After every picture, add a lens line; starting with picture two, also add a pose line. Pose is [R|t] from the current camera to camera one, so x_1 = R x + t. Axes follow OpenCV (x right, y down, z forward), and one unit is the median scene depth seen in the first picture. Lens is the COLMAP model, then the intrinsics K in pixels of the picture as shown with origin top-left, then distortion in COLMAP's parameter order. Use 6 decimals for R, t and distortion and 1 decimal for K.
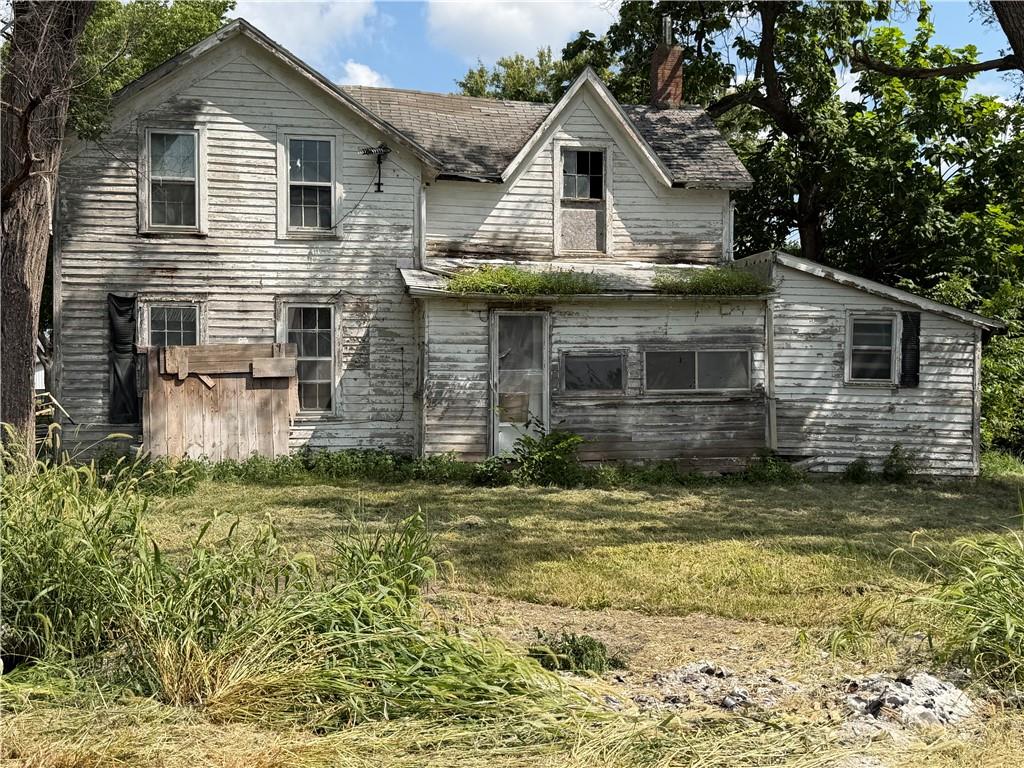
lens RADIAL K [[1240.3, 0, 511.8], [0, 1240.3, 385.8], [0, 0, 1]] dist [0.171967, 0.000000]
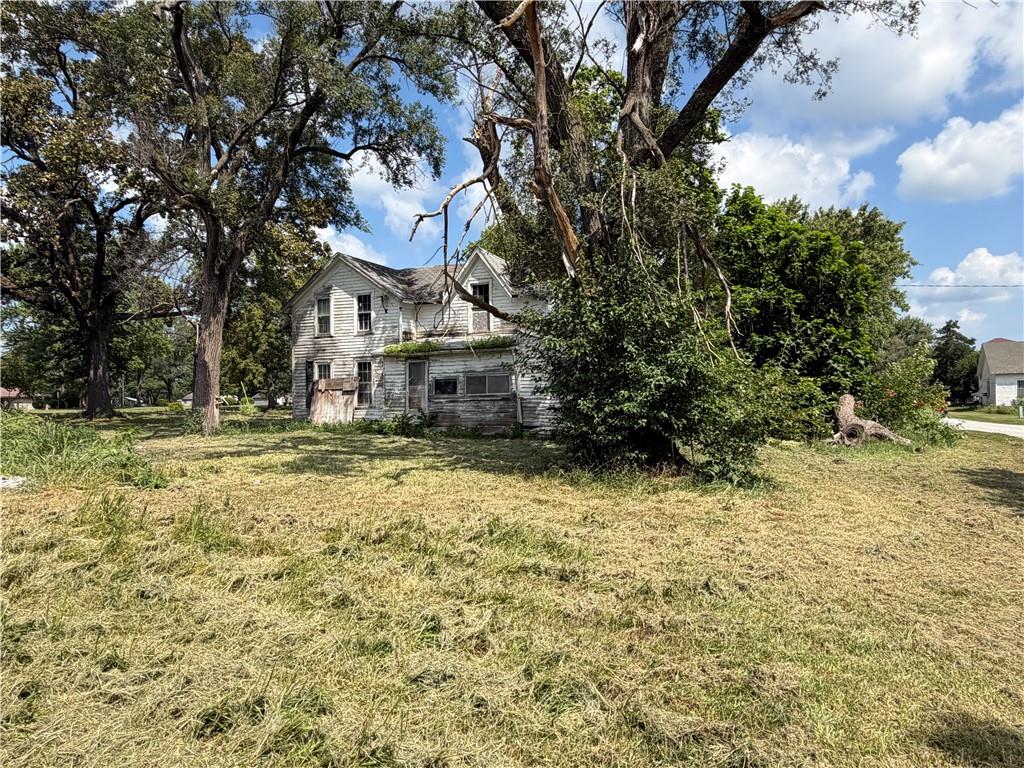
lens RADIAL K [[632.4, 0, 511.5], [0, 632.4, 383.9], [0, 0, 1]] dist [-0.001534, -0.000055]
pose [[0.822868, -0.018150, -0.567943, 0.798055], [0.007445, 0.999748, -0.021162, 0.009201], [0.568184, 0.013185, 0.822796, 0.138292]]
